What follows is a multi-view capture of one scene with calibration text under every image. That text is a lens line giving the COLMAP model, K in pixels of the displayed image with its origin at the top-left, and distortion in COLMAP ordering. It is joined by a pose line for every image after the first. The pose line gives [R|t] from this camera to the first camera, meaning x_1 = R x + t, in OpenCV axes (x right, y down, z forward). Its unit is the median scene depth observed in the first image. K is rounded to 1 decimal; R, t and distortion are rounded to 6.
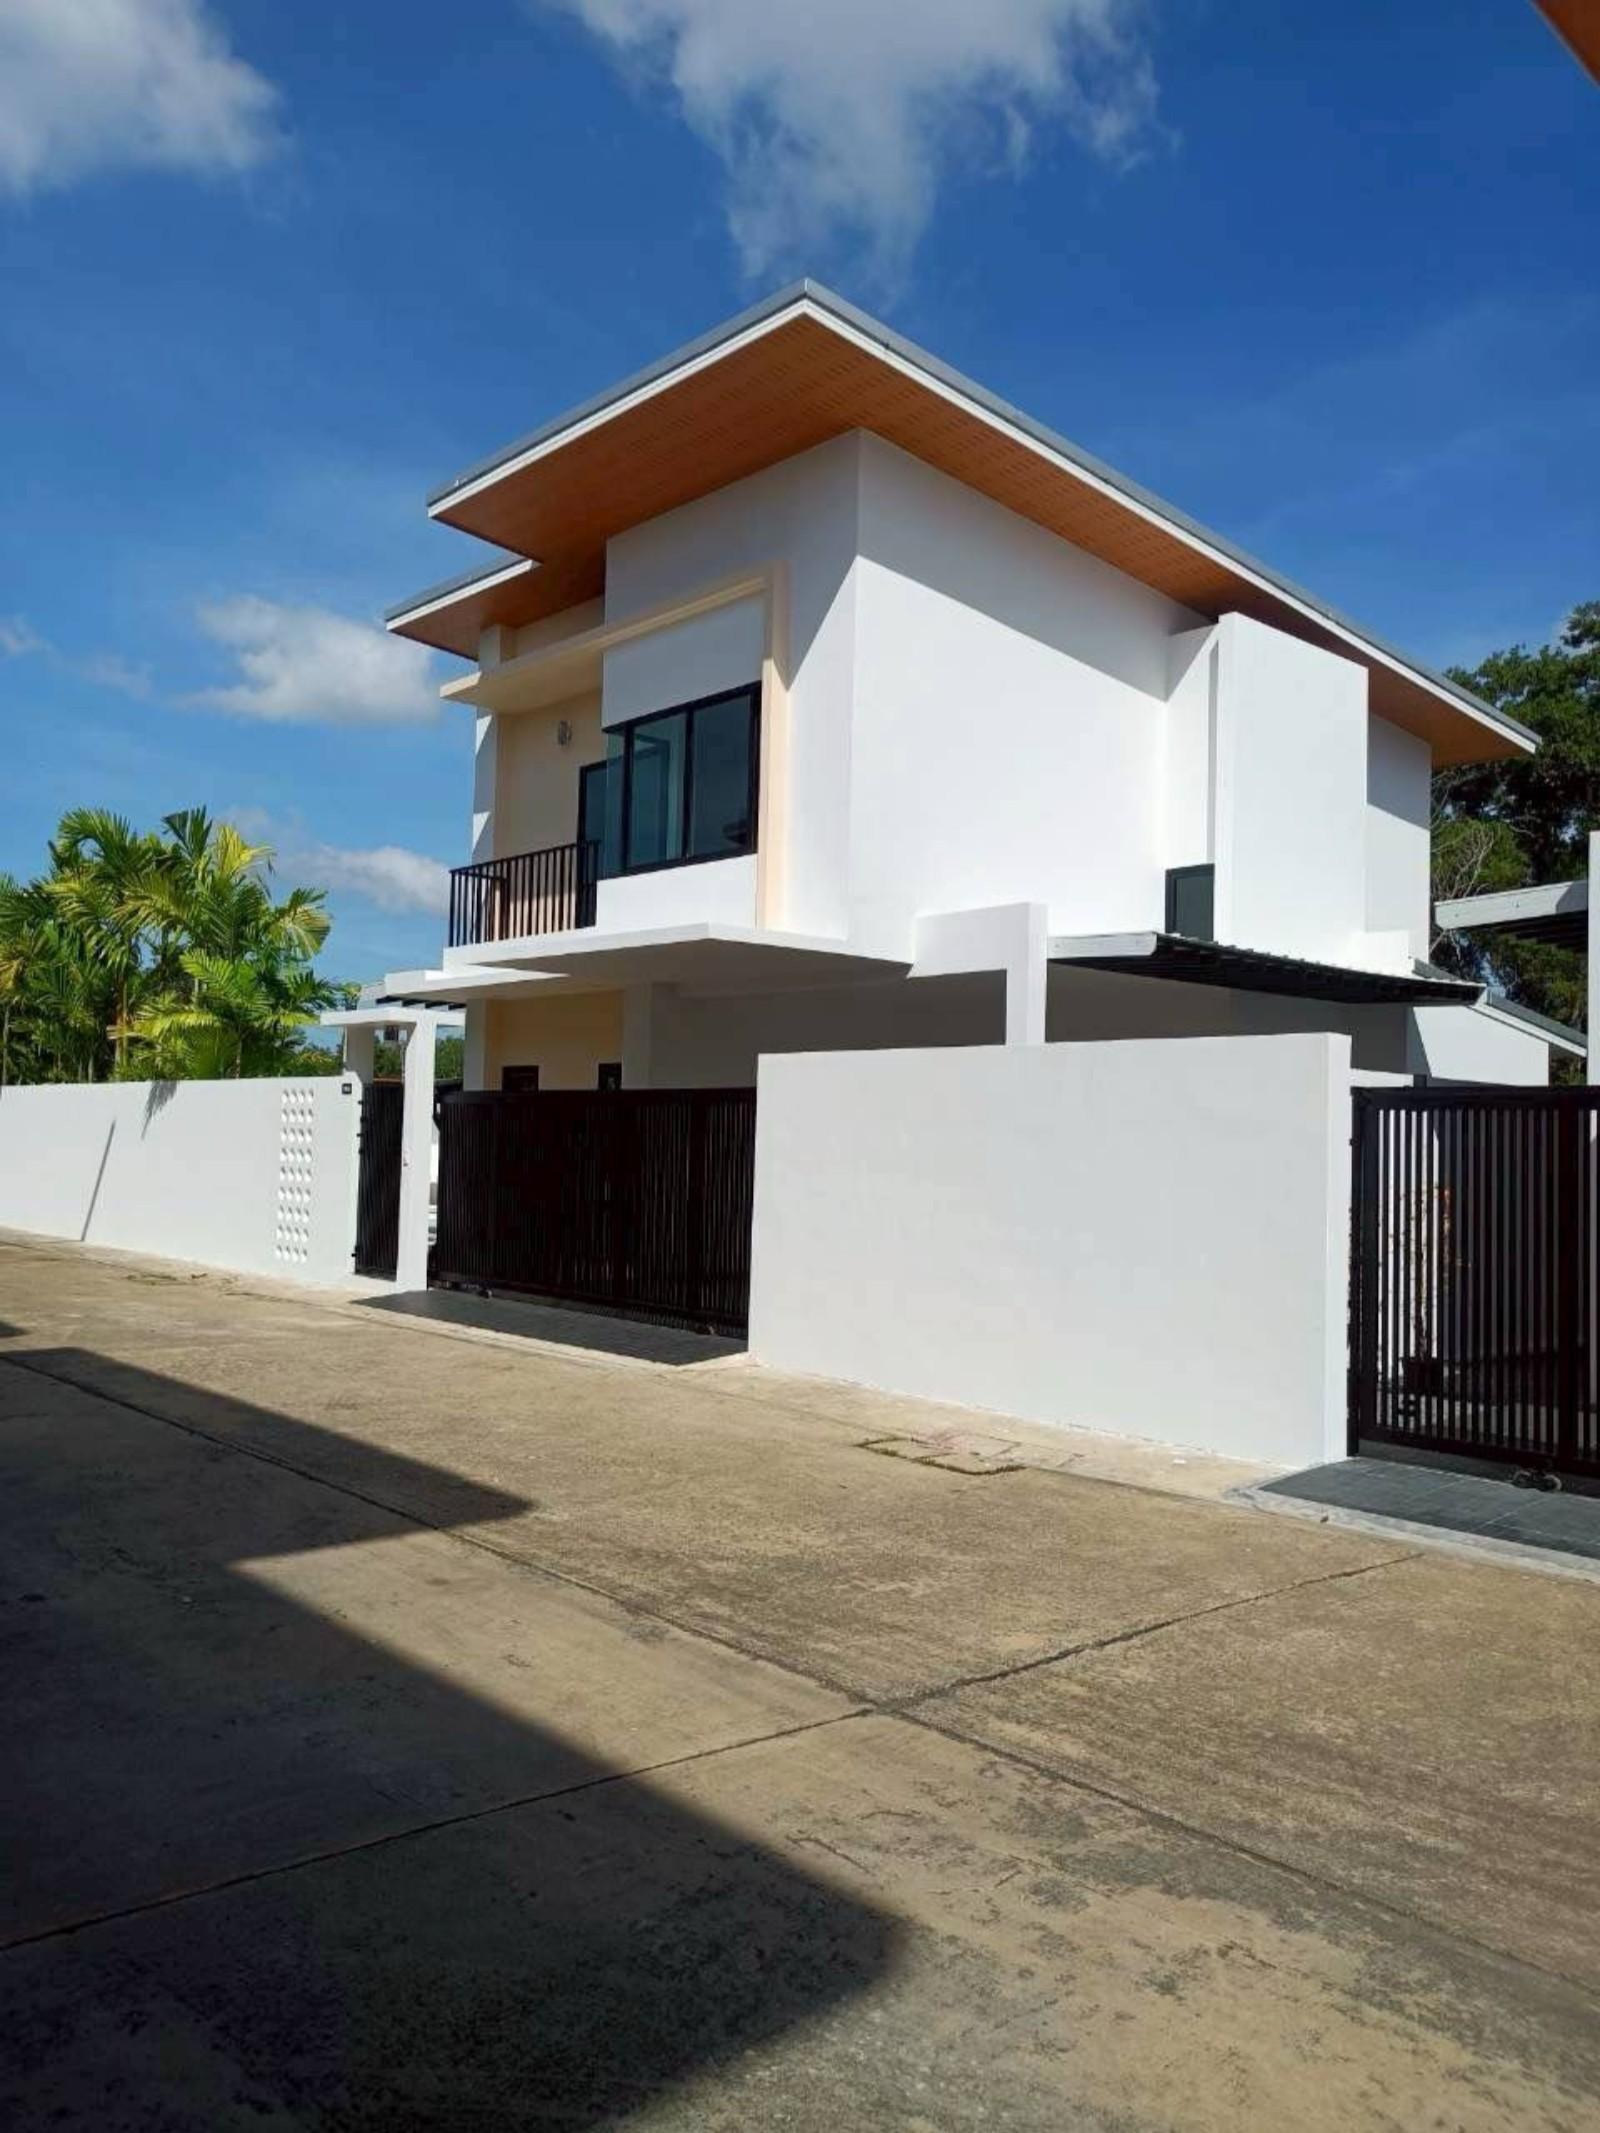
lens RADIAL K [[1606.0, 0, 800.0], [0, 1606.0, 1066.5], [0, 0, 1]] dist [0.000306, 0.000406]
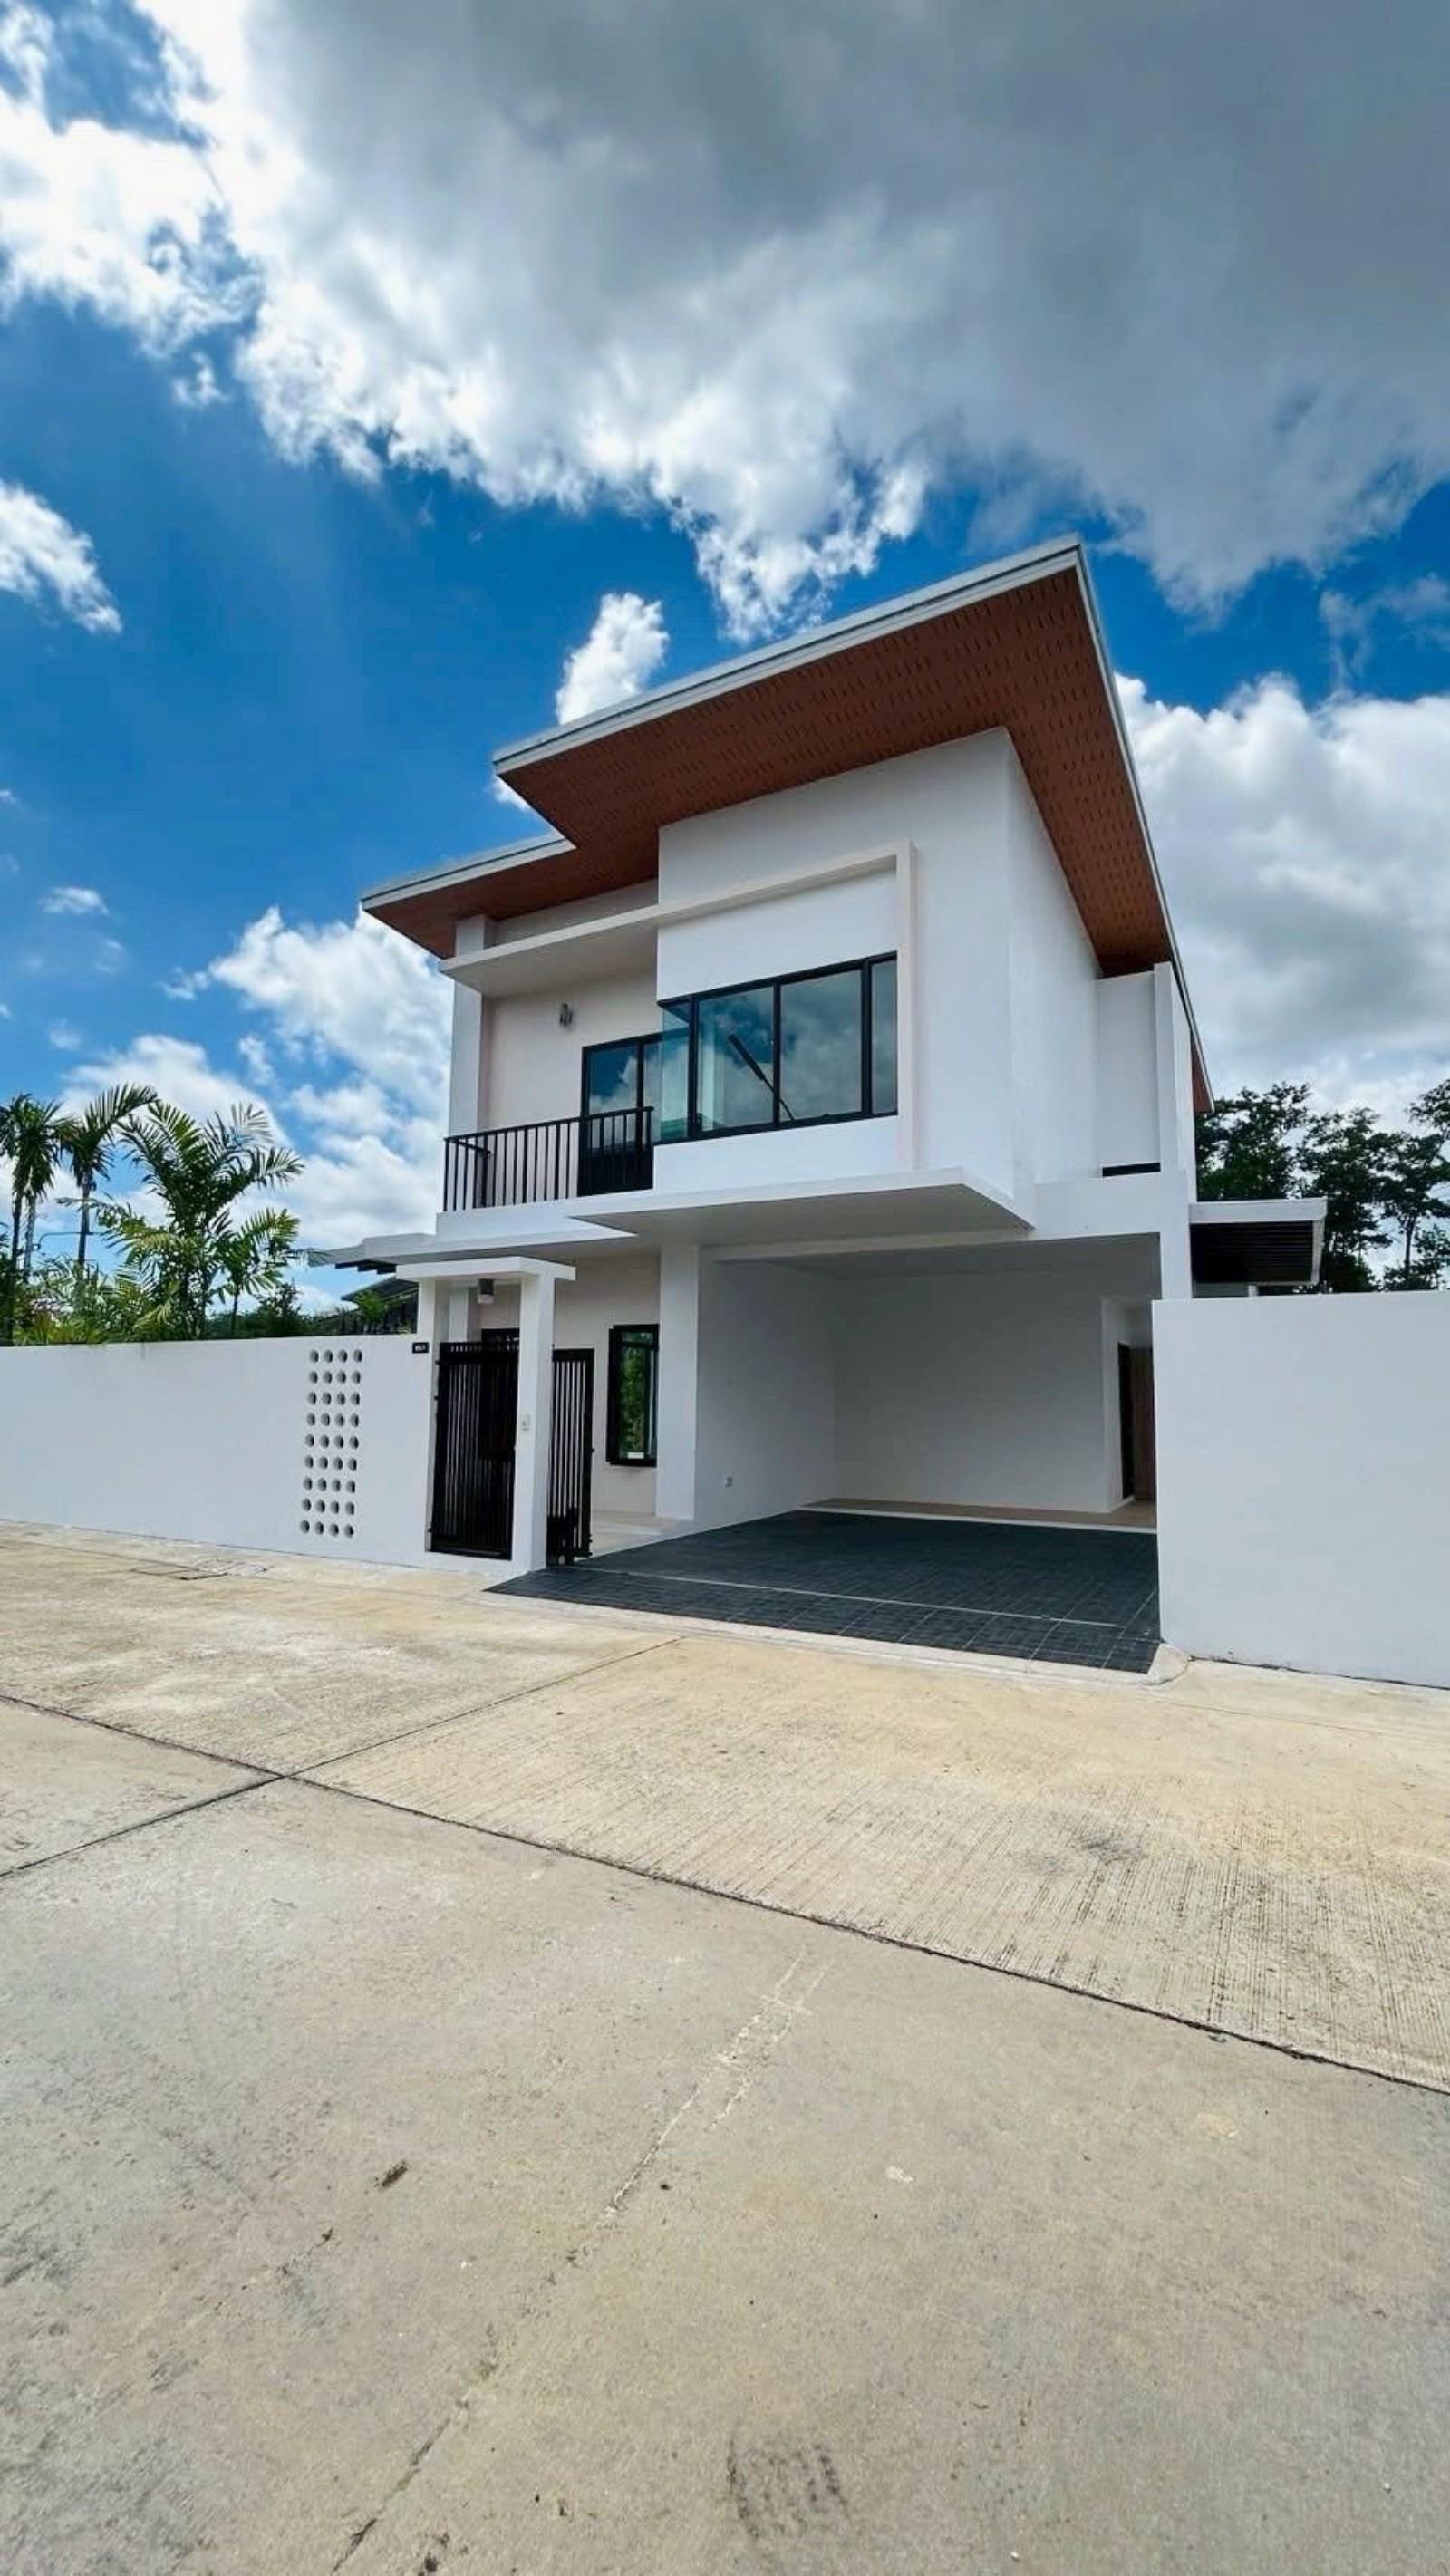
lens RADIAL K [[1045.4, 0, 720.3], [0, 1045.4, 1263.2], [0, 0, 1]] dist [0.000059, 0.000009]
pose [[0.945773, 0.020705, 0.324167, -0.301823], [0.003581, 0.997241, -0.074142, 0.010092], [-0.324808, 0.071283, 0.943090, 0.356408]]
